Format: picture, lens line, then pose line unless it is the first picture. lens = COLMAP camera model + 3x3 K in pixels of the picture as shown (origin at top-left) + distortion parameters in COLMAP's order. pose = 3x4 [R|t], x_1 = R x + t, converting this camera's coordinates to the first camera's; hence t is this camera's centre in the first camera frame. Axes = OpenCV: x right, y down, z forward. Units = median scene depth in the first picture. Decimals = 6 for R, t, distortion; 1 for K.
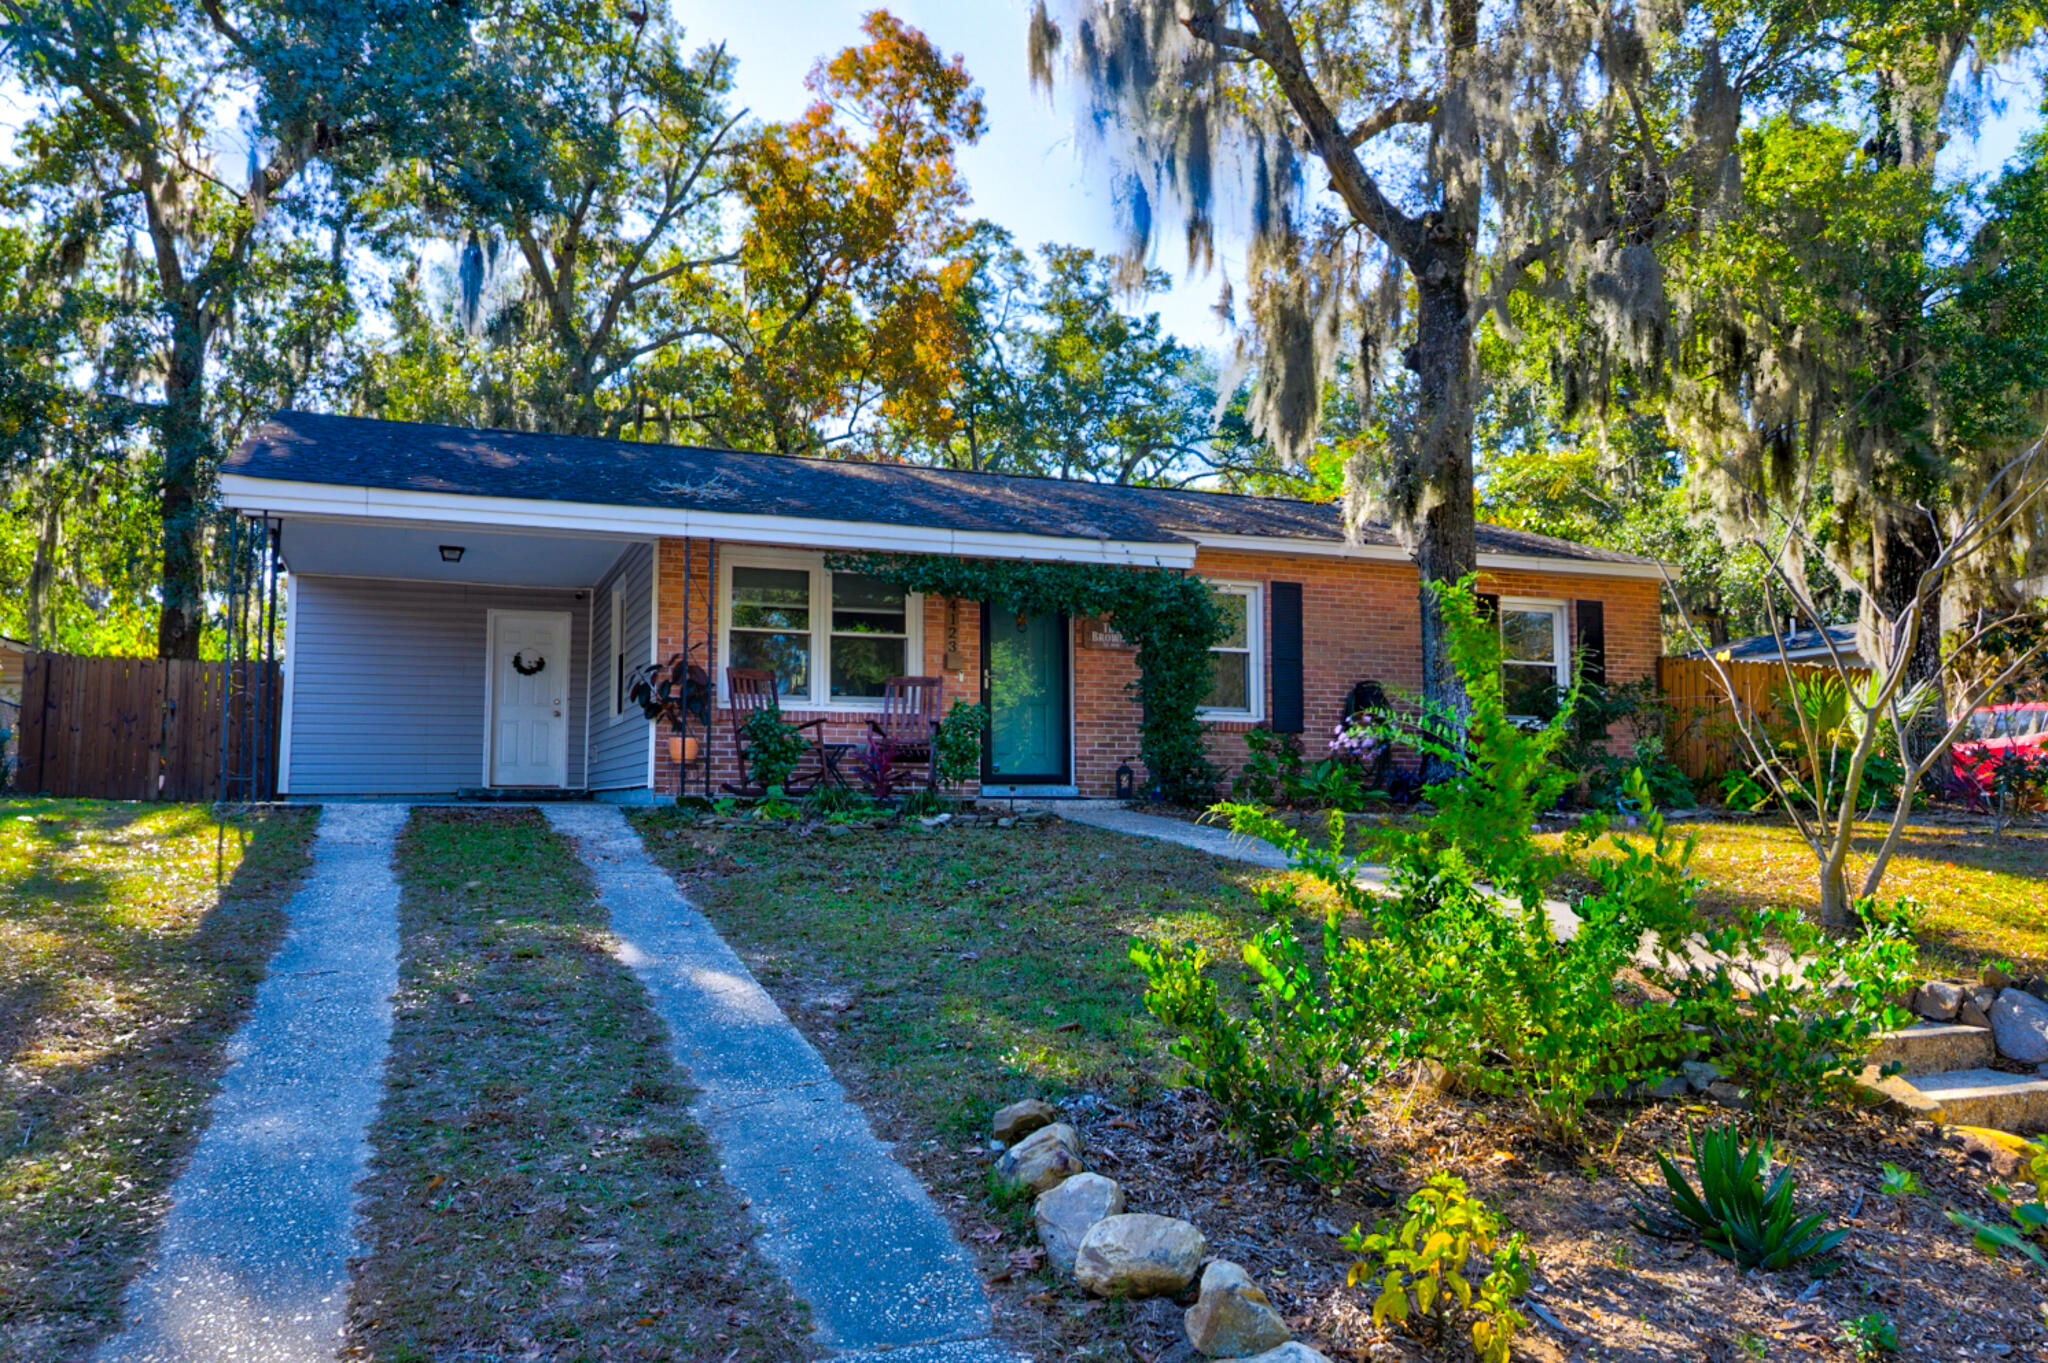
lens RADIAL K [[1530.7, 0, 1024.0], [0, 1530.7, 681.5], [0, 0, 1]] dist [0.000956, 0.001103]
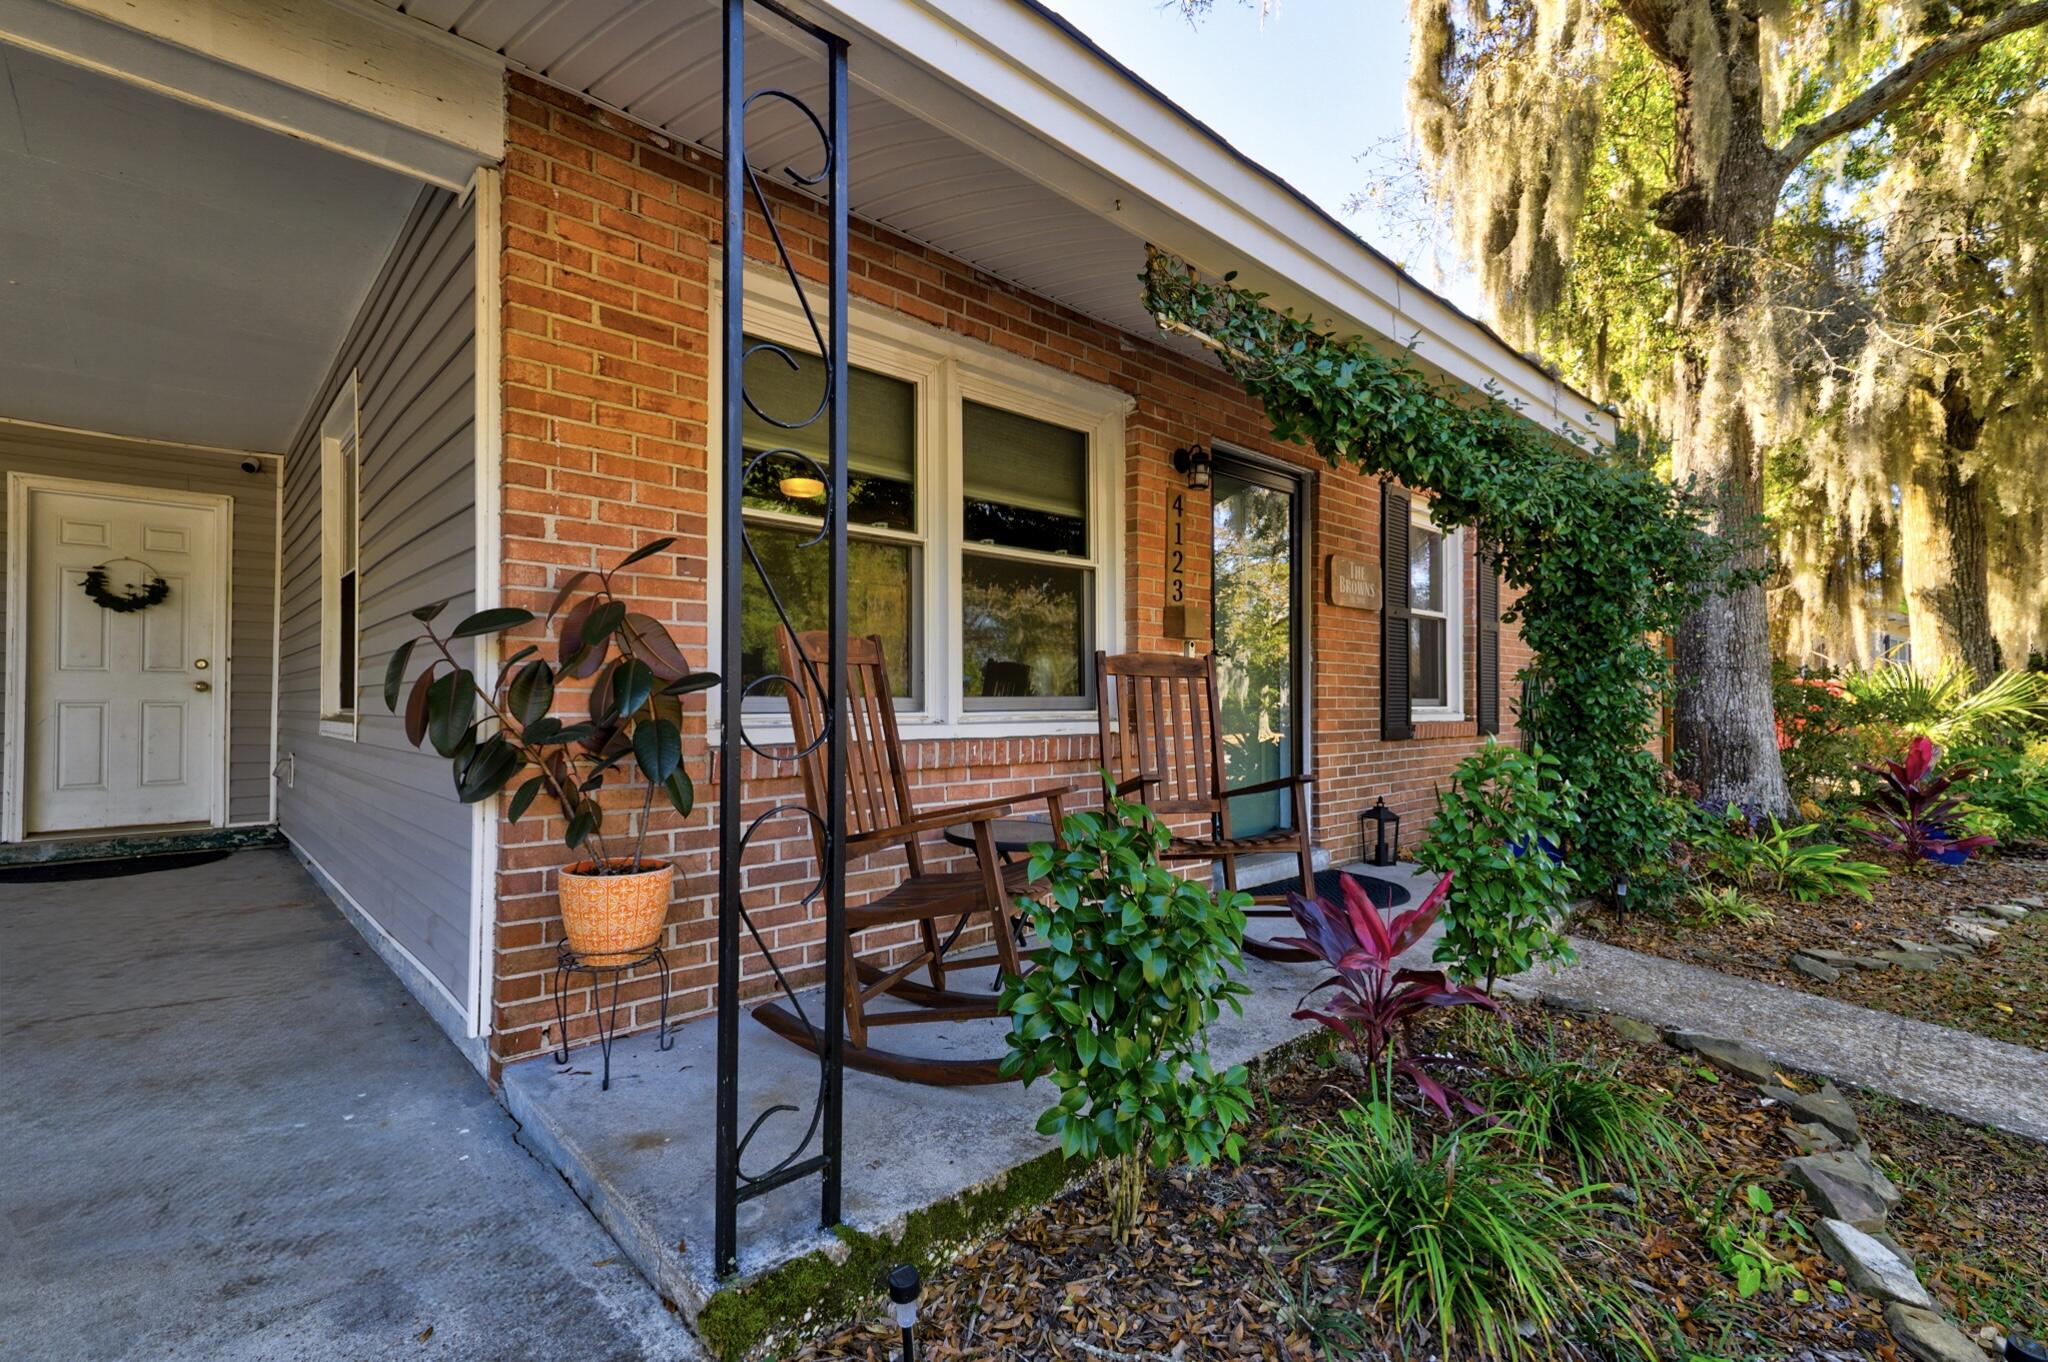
lens RADIAL K [[919.6, 0, 1019.5], [0, 919.6, 686.2], [0, 0, 1]] dist [0.013630, 0.000028]
pose [[0.932234, 0.005468, 0.361815, -0.190327], [-0.029816, 0.997647, 0.061743, -0.008845], [-0.360626, -0.068347, 0.930203, 0.722930]]
